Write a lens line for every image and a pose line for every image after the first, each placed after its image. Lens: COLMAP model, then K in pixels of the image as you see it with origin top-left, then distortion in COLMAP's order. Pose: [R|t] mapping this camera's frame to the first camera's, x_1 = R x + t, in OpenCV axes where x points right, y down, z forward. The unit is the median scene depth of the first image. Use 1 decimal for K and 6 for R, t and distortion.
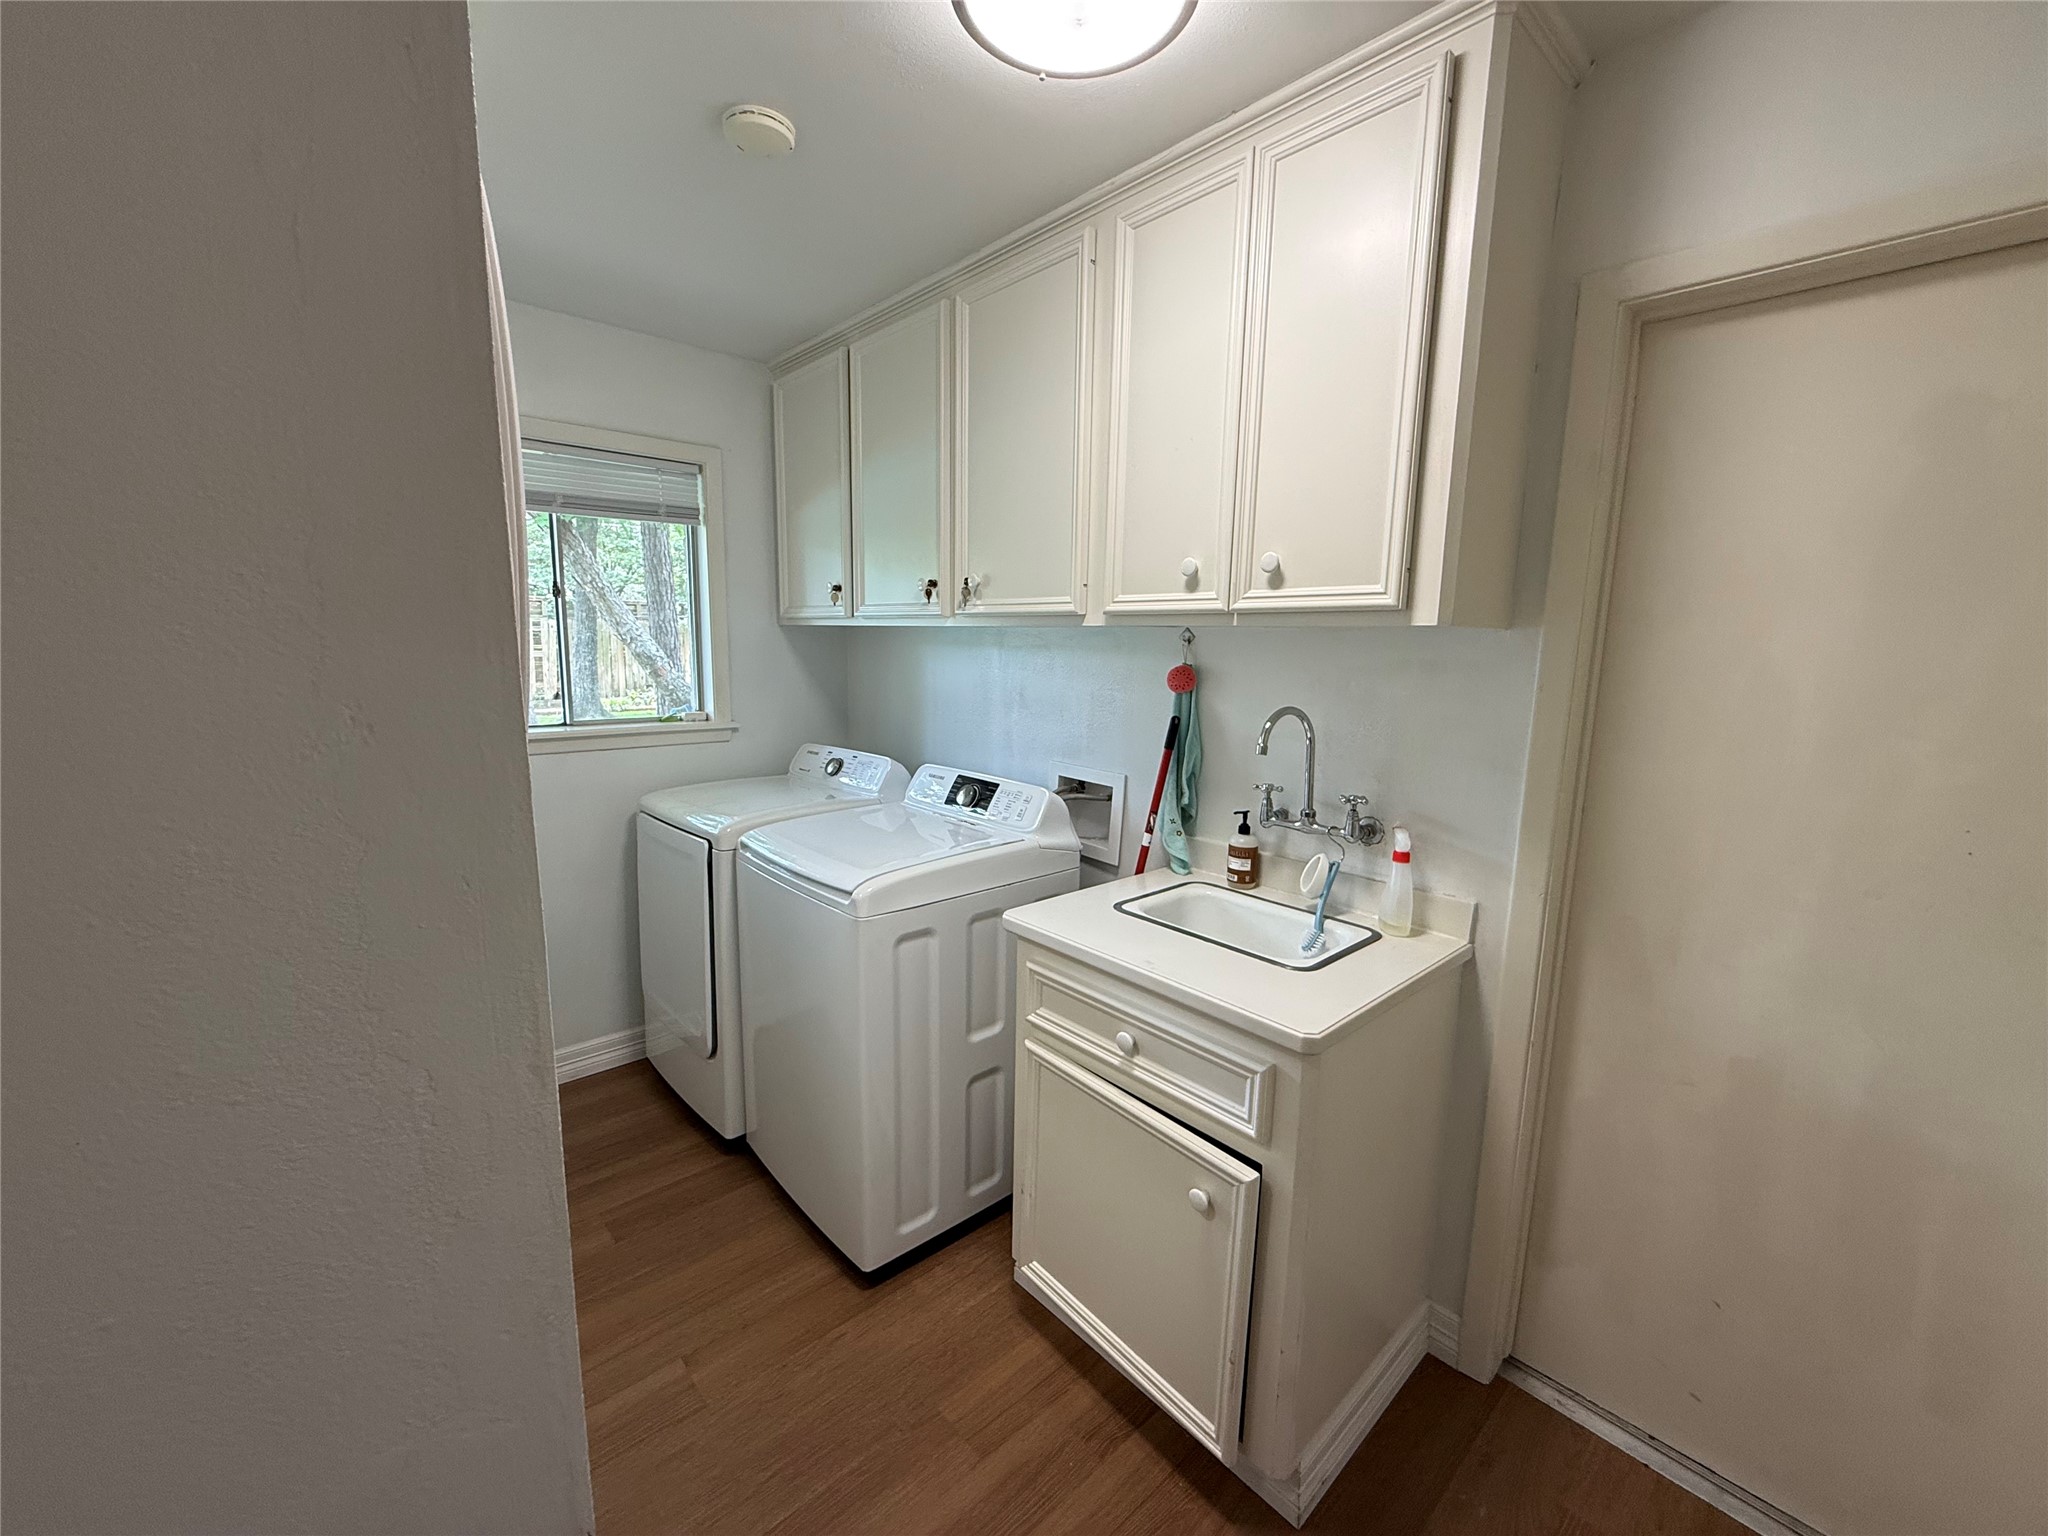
lens RADIAL K [[818.9, 0, 1021.9], [0, 818.9, 767.5], [0, 0, 1]] dist [-0.000605, -0.000104]
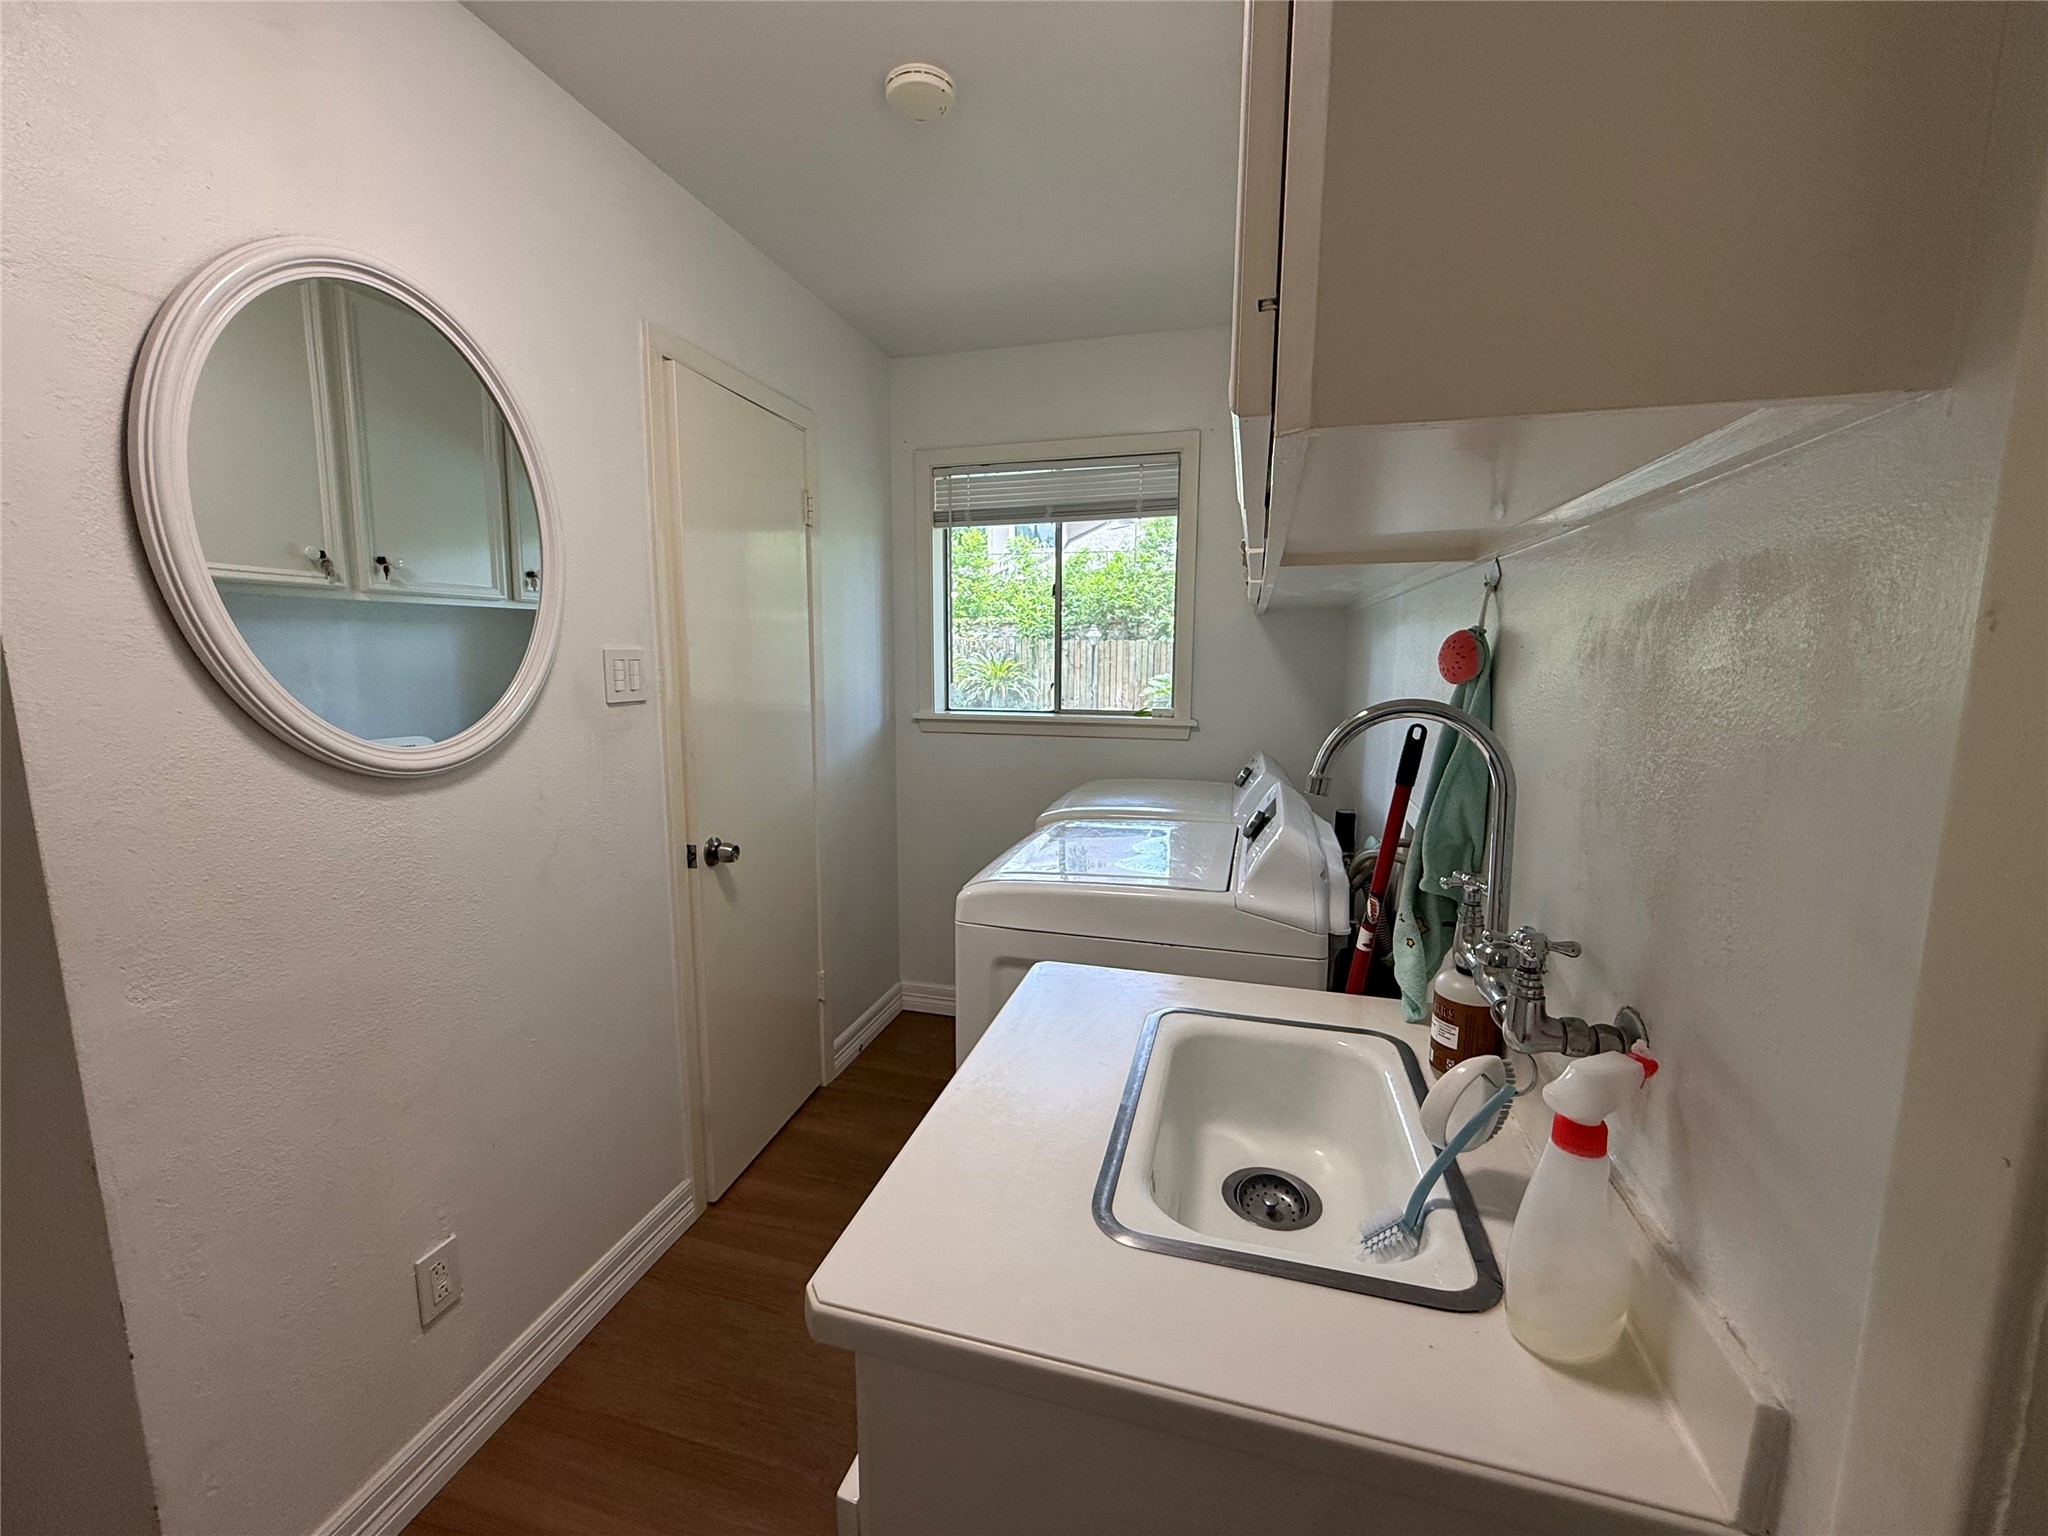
lens RADIAL K [[830.7, 0, 1024.0], [0, 830.7, 768.0], [0, 0, 1]] dist [-0.000613, -0.000018]
pose [[0.529681, 0.097399, -0.842586, 0.399401], [-0.119663, 0.992031, 0.039450, -0.017740], [0.839713, 0.079930, 0.537115, 0.378819]]
